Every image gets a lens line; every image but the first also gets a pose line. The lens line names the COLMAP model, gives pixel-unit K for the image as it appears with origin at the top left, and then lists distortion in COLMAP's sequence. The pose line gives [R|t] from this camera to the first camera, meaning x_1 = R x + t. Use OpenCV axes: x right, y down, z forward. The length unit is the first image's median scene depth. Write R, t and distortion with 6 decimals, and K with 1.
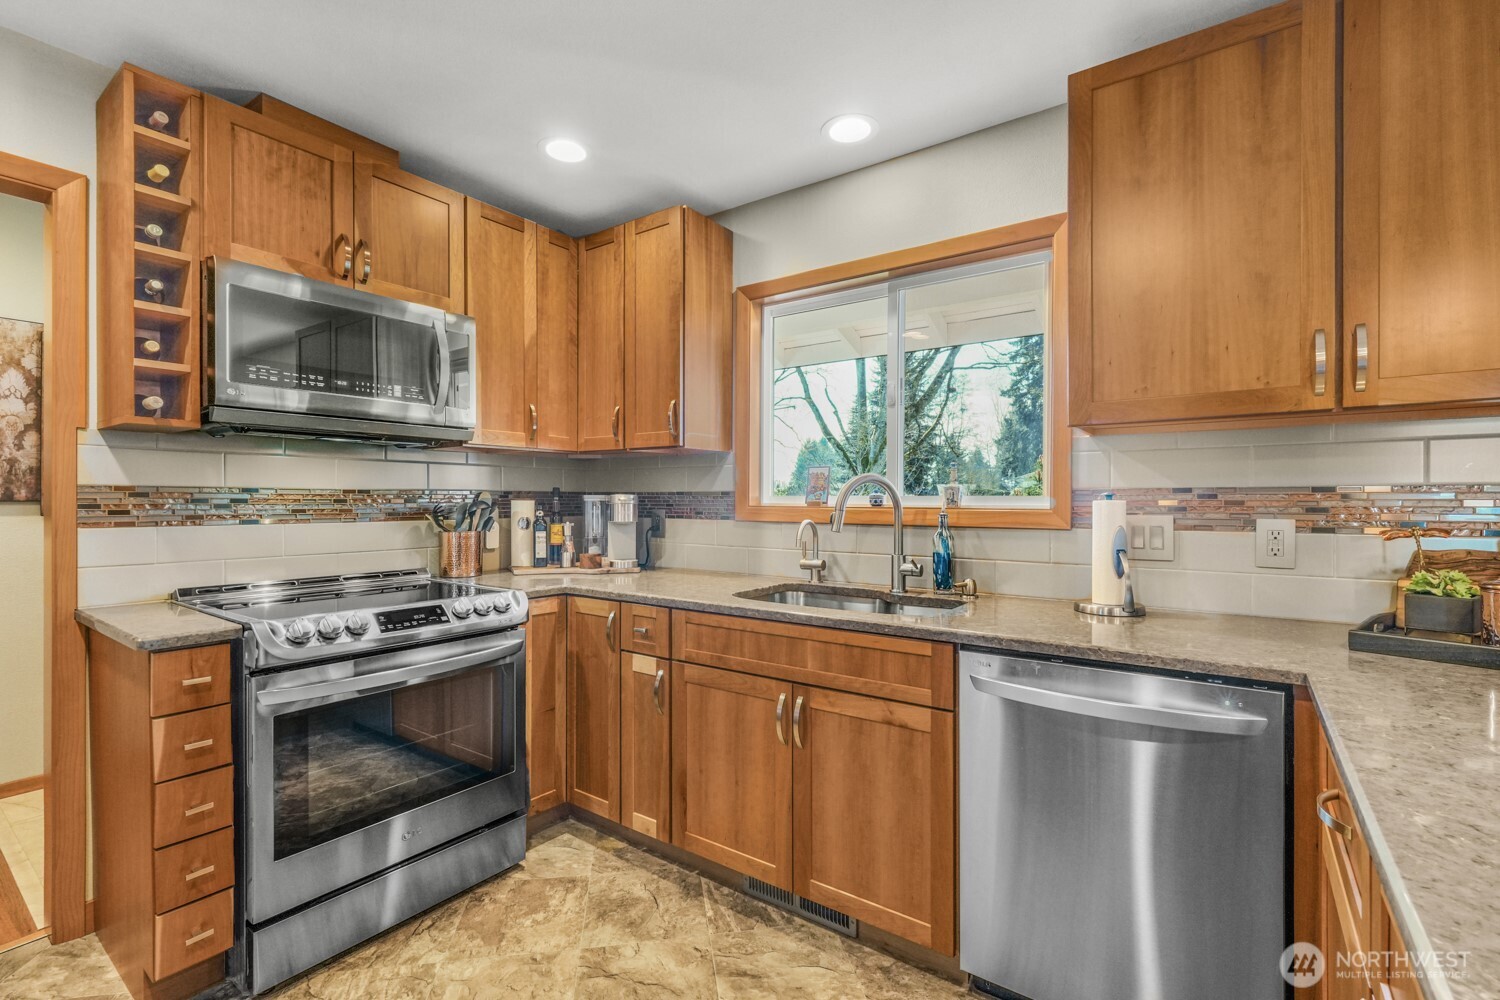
lens RADIAL K [[665.6, 0, 753.3], [0, 665.6, 502.4], [0, 0, 1]] dist [-0.001856, 0.001290]
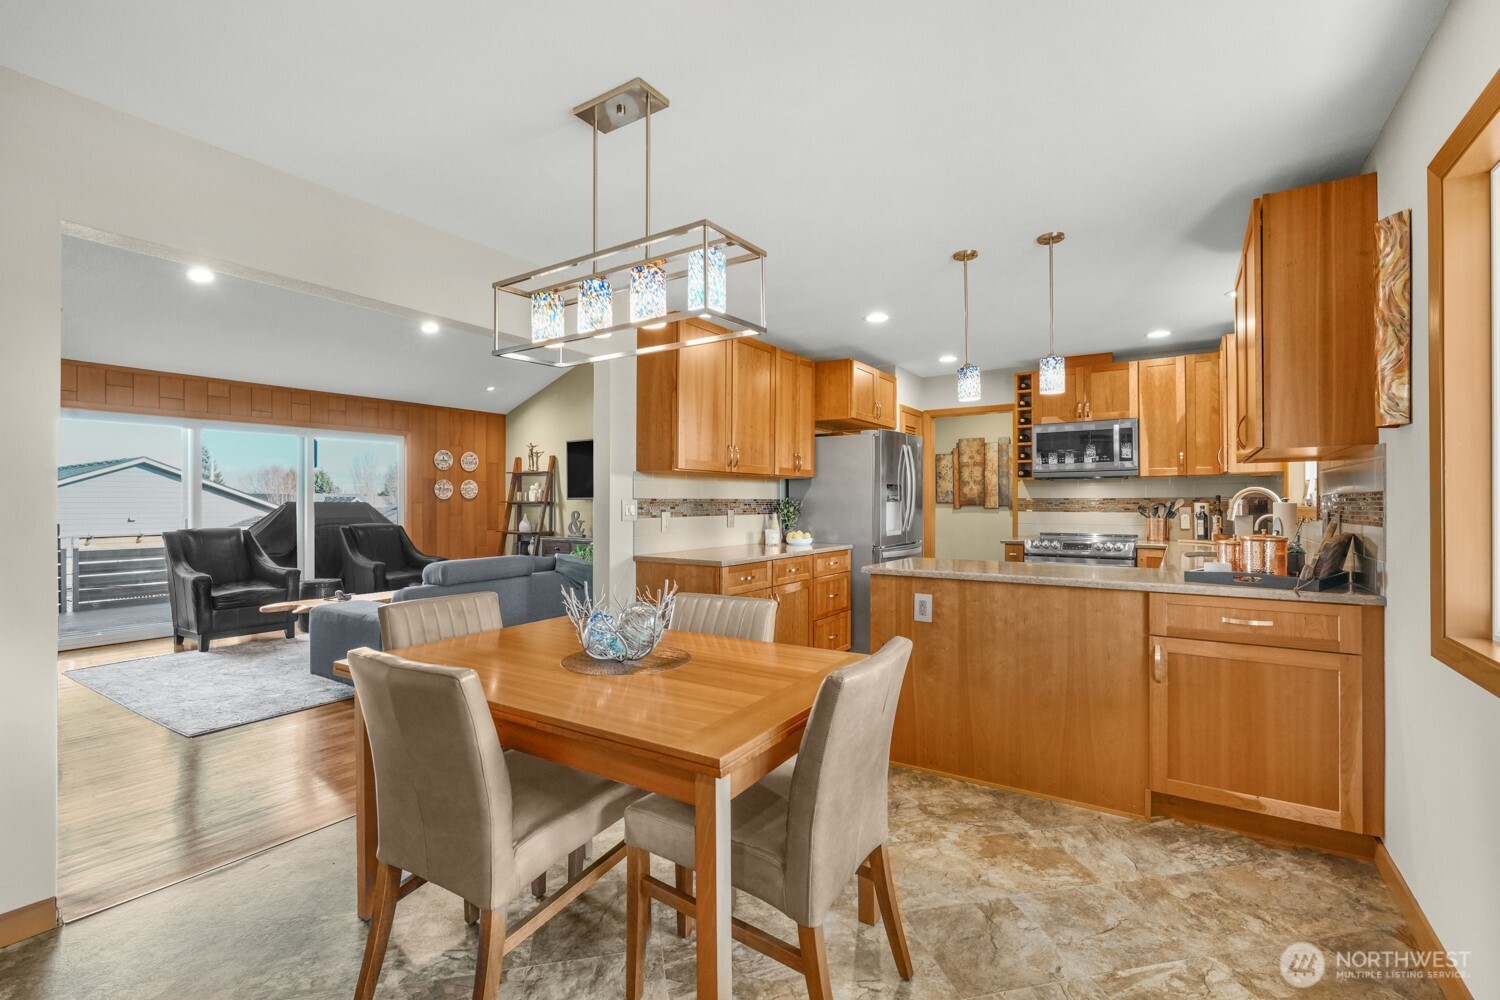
lens RADIAL K [[665.6, 0, 749.5], [0, 665.6, 497.1], [0, 0, 1]] dist [-0.001856, 0.001290]
pose [[0.036168, -0.009887, -0.999297, 1.846032], [-0.002201, 0.999948, -0.009973, 0.003585], [0.999343, 0.002560, 0.036145, -0.372254]]
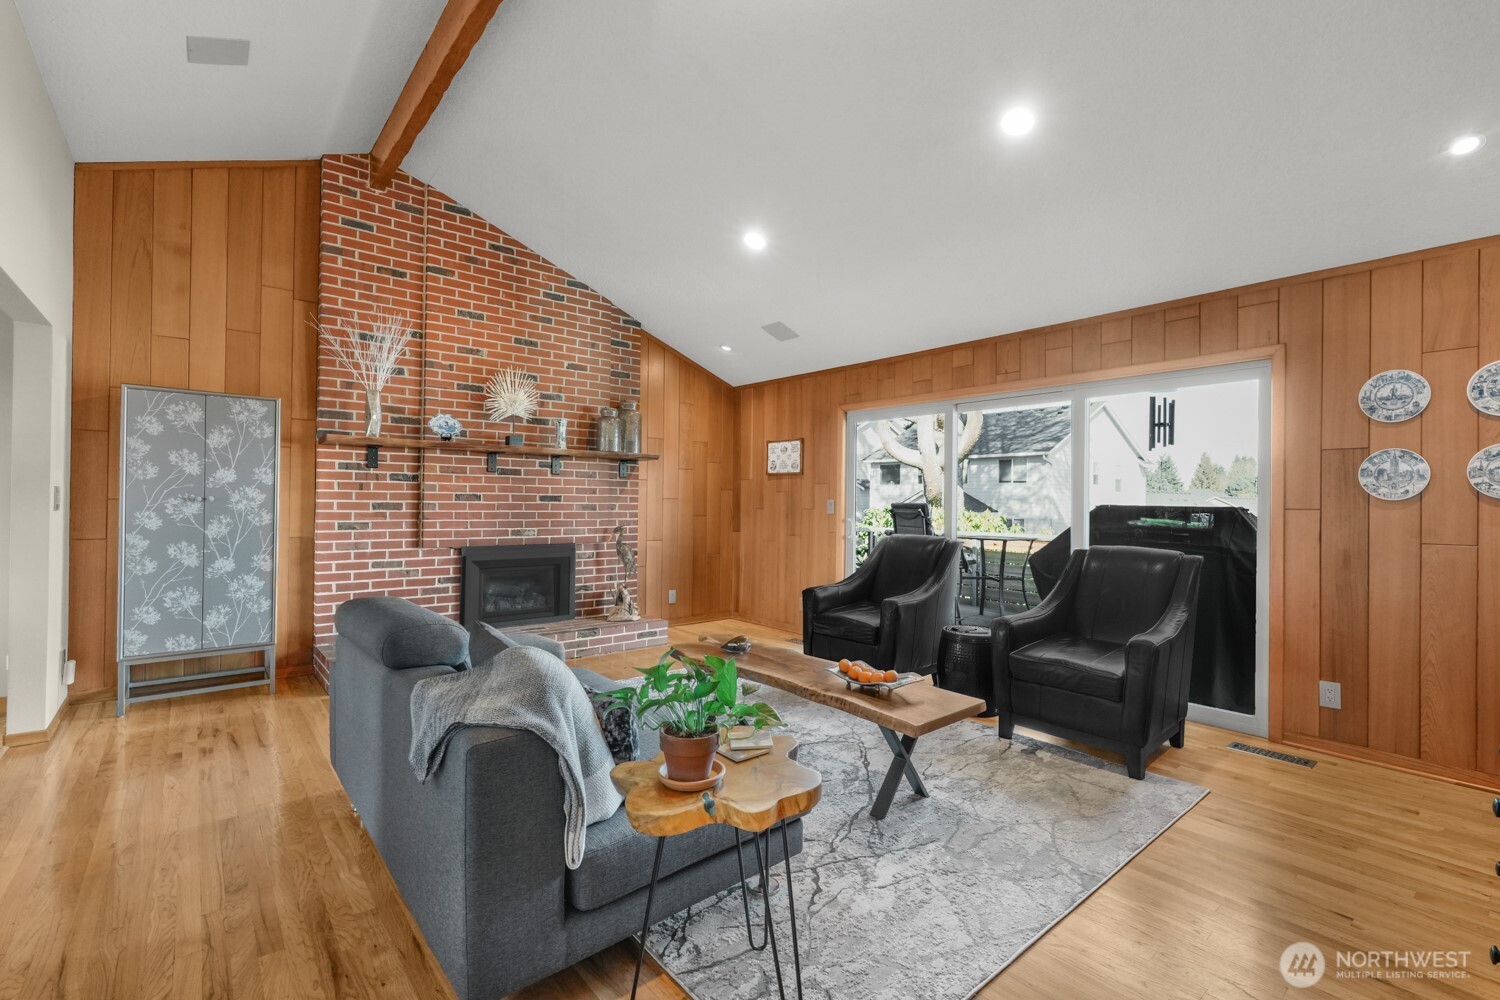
lens RADIAL K [[665.6, 0, 762.6], [0, 665.6, 500.7], [0, 0, 1]] dist [-0.001856, 0.001290]
pose [[-0.970003, -0.013692, 0.242707, -1.069690], [-0.013609, 0.999905, 0.002021, -0.001189], [-0.242712, -0.001342, -0.970097, -0.247621]]
